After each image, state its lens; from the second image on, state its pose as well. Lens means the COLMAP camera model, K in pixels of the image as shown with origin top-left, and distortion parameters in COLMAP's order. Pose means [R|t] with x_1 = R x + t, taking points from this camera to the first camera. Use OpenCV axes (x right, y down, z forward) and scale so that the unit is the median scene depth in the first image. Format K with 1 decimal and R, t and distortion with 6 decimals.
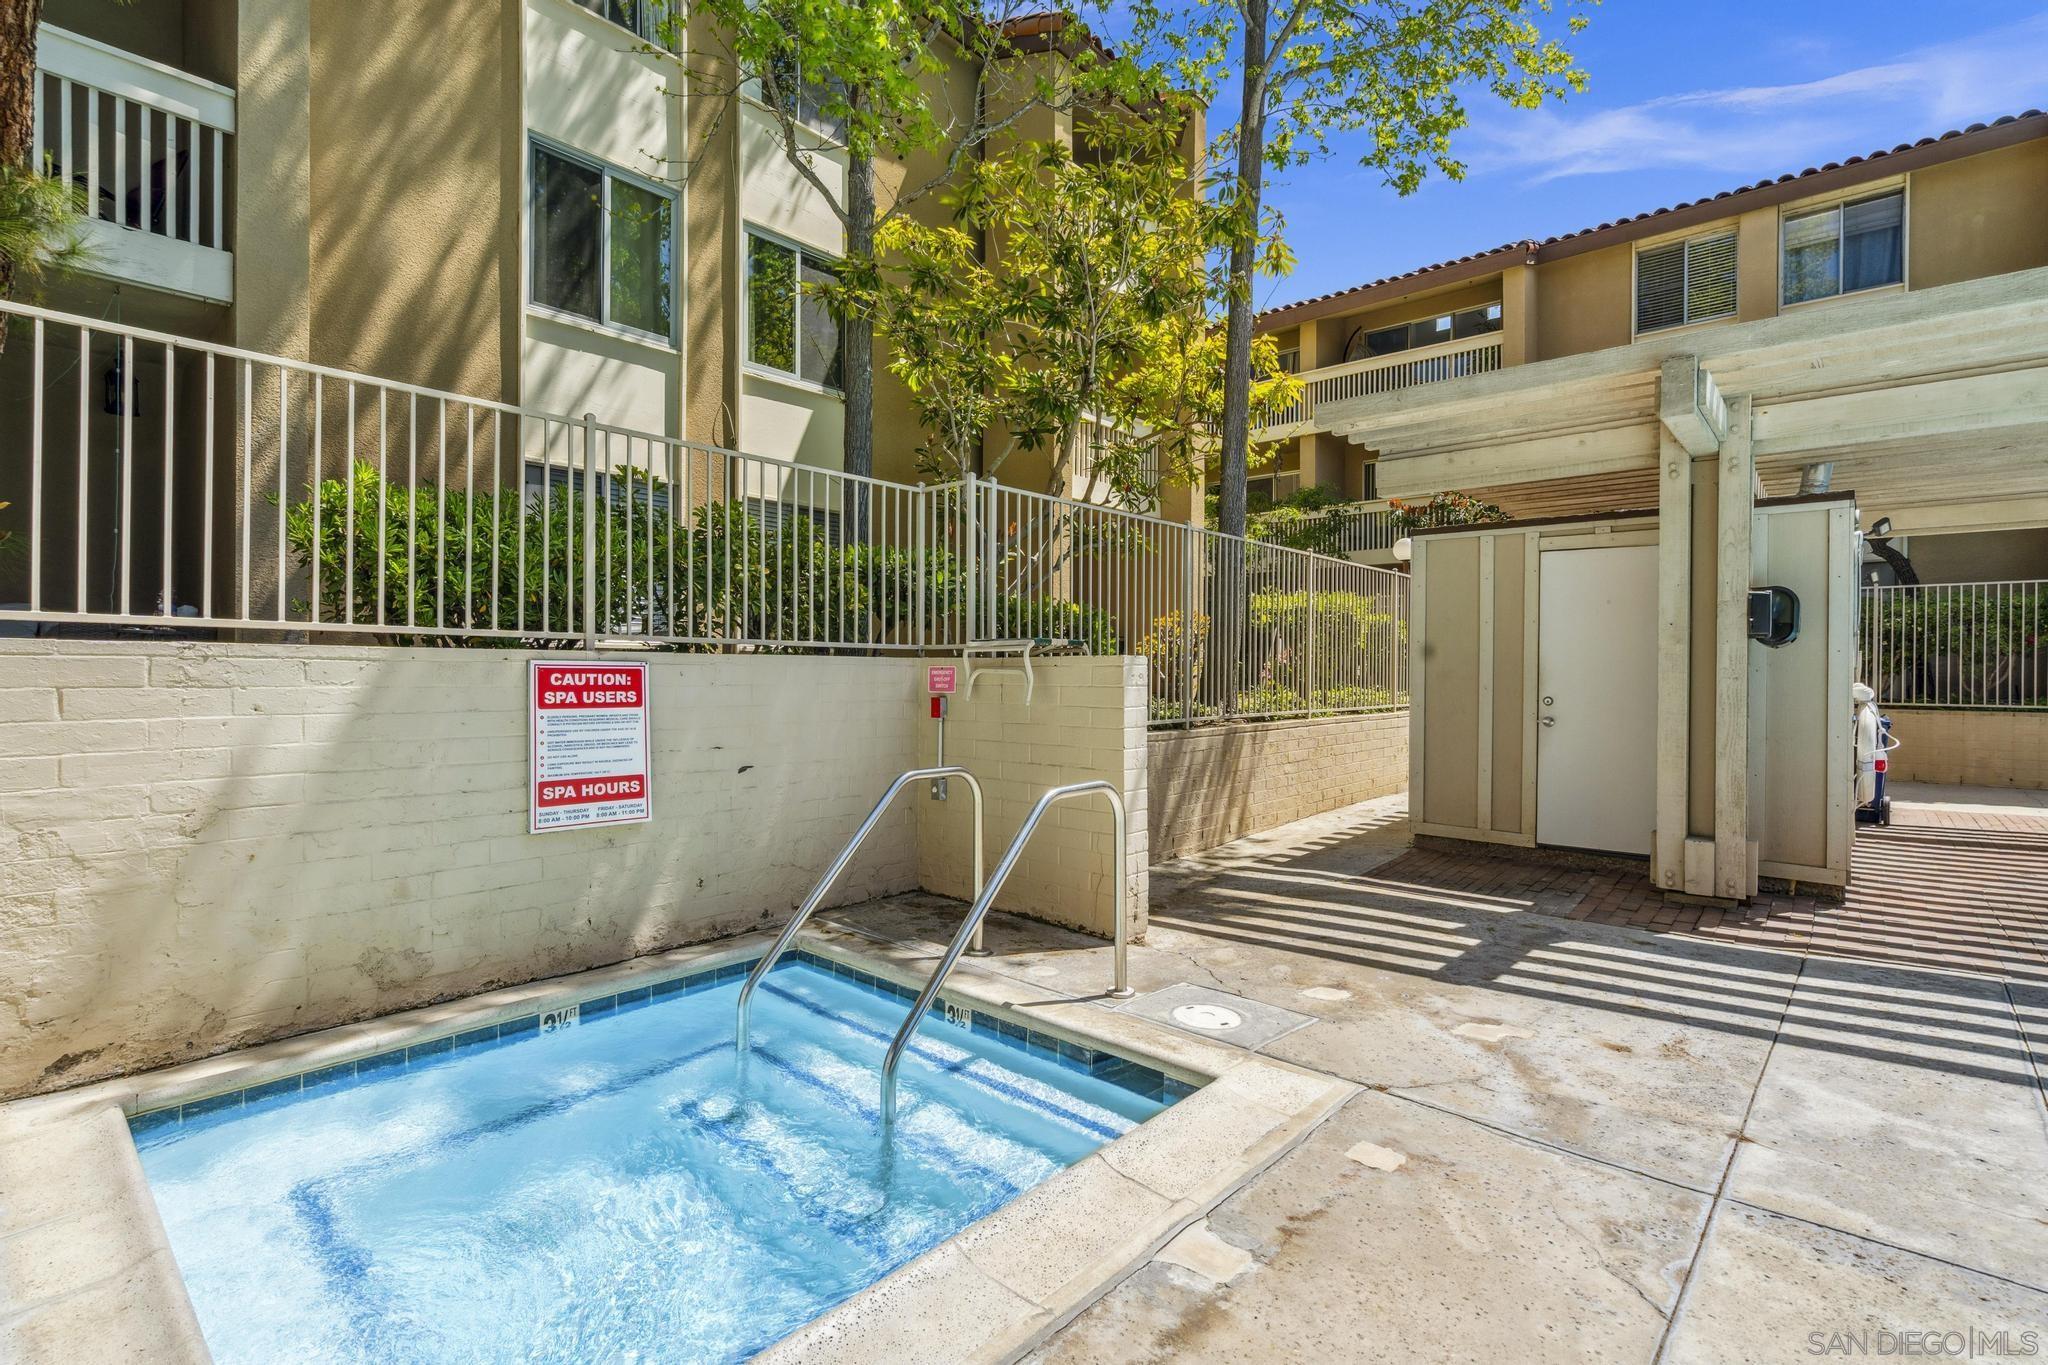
lens RADIAL K [[962.8, 0, 1072.7], [0, 962.8, 685.2], [0, 0, 1]] dist [0.002122, 0.000491]
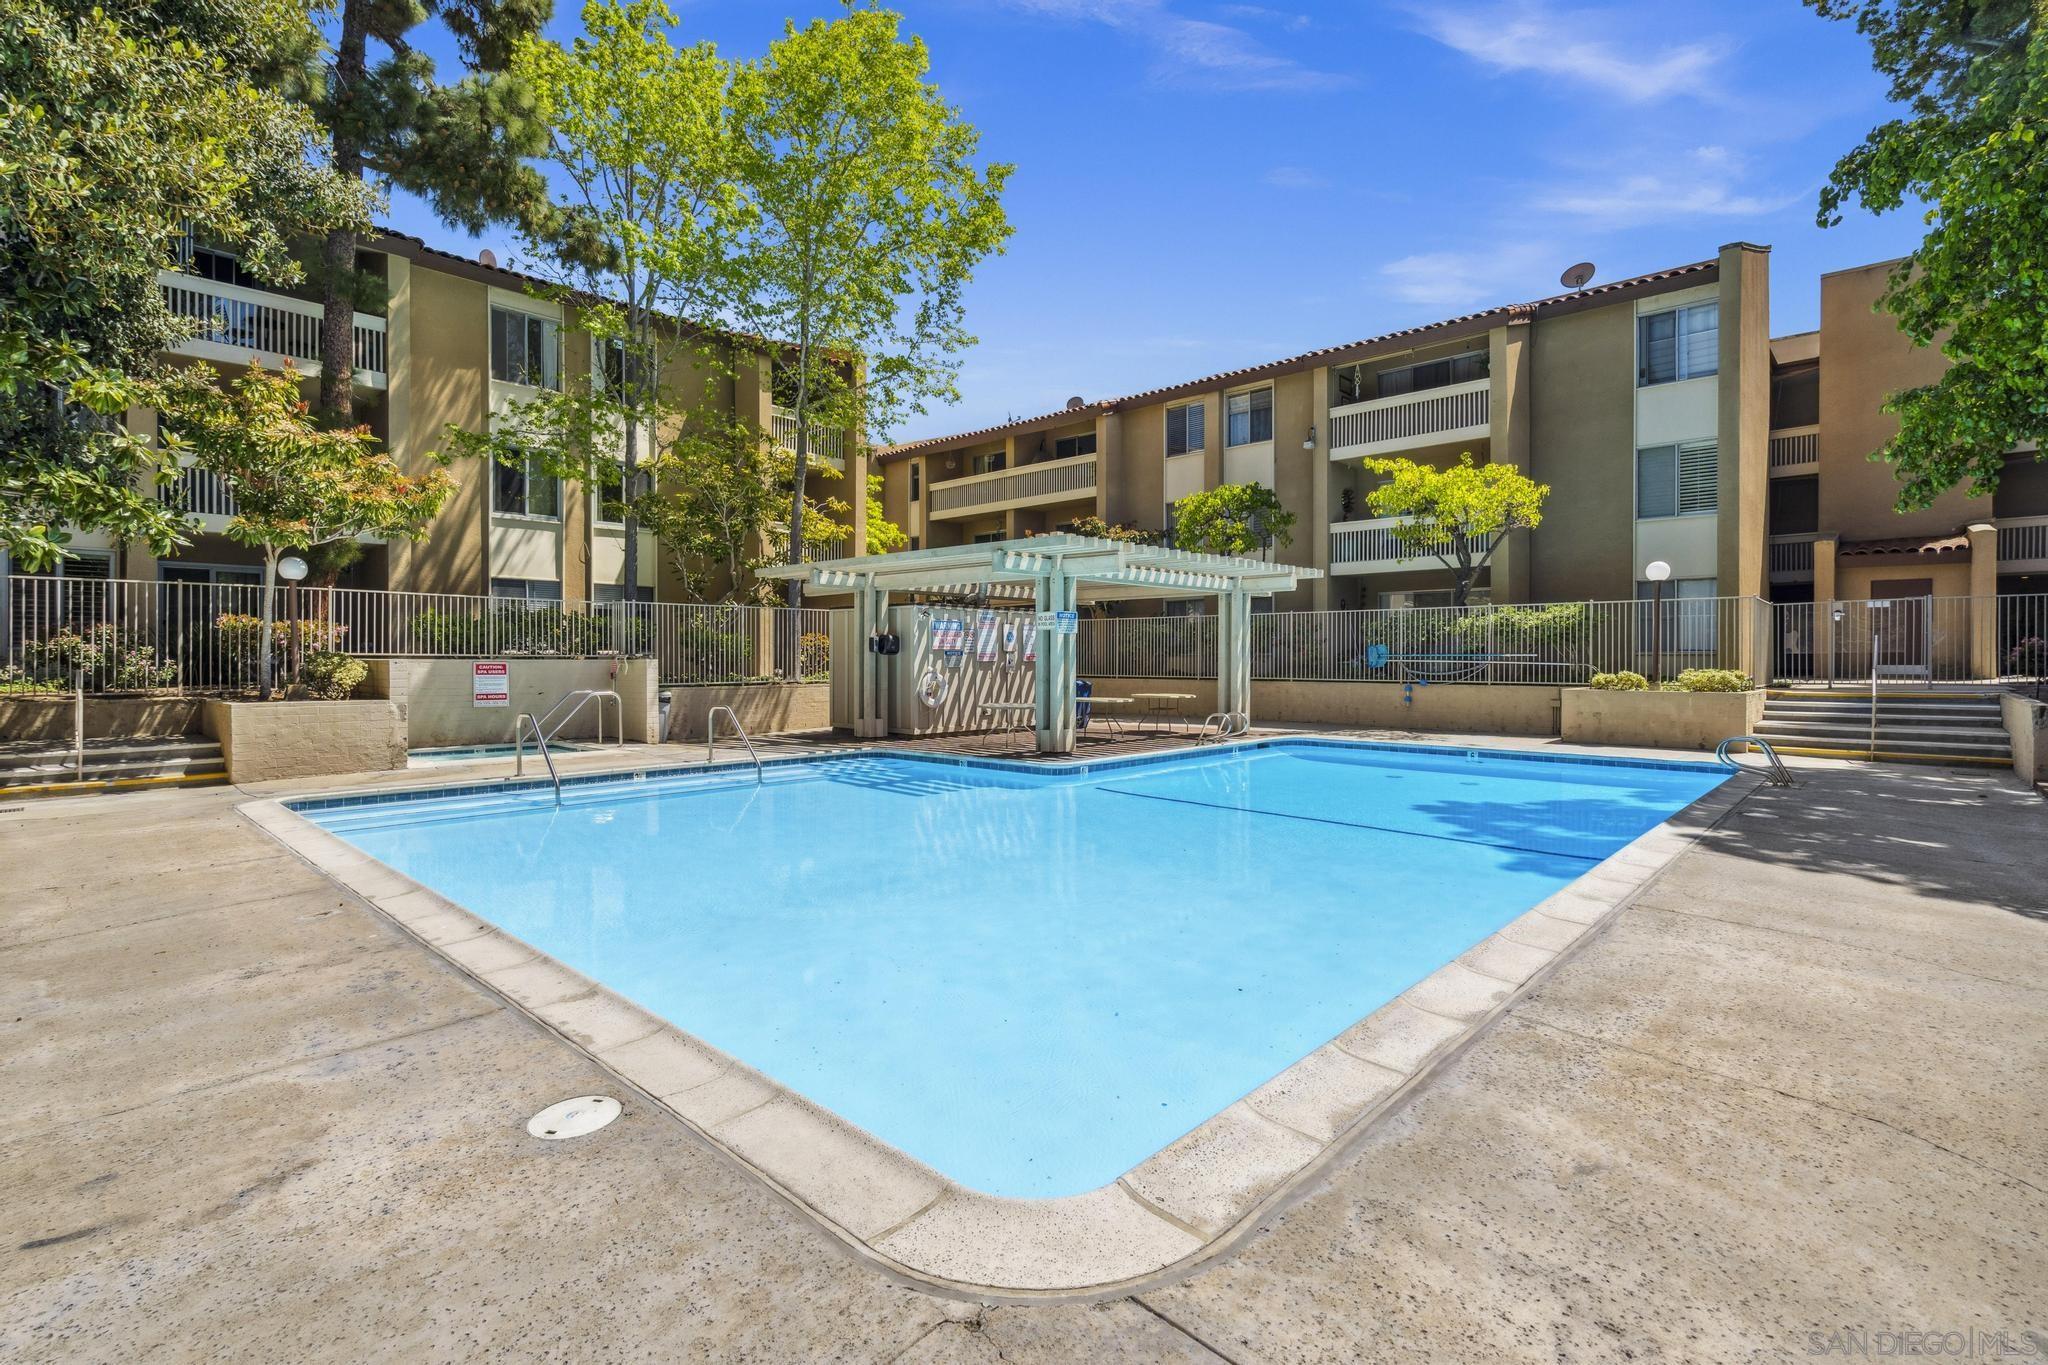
lens RADIAL K [[936.0, 0, 1024.0], [0, 936.0, 682.5], [0, 0, 1]] dist [0.002070, 0.000999]
pose [[0.998658, -0.001547, -0.051767, 0.846744], [0.001603, 0.999998, 0.001039, 0.026388], [0.051765, -0.001120, 0.998659, -1.215468]]
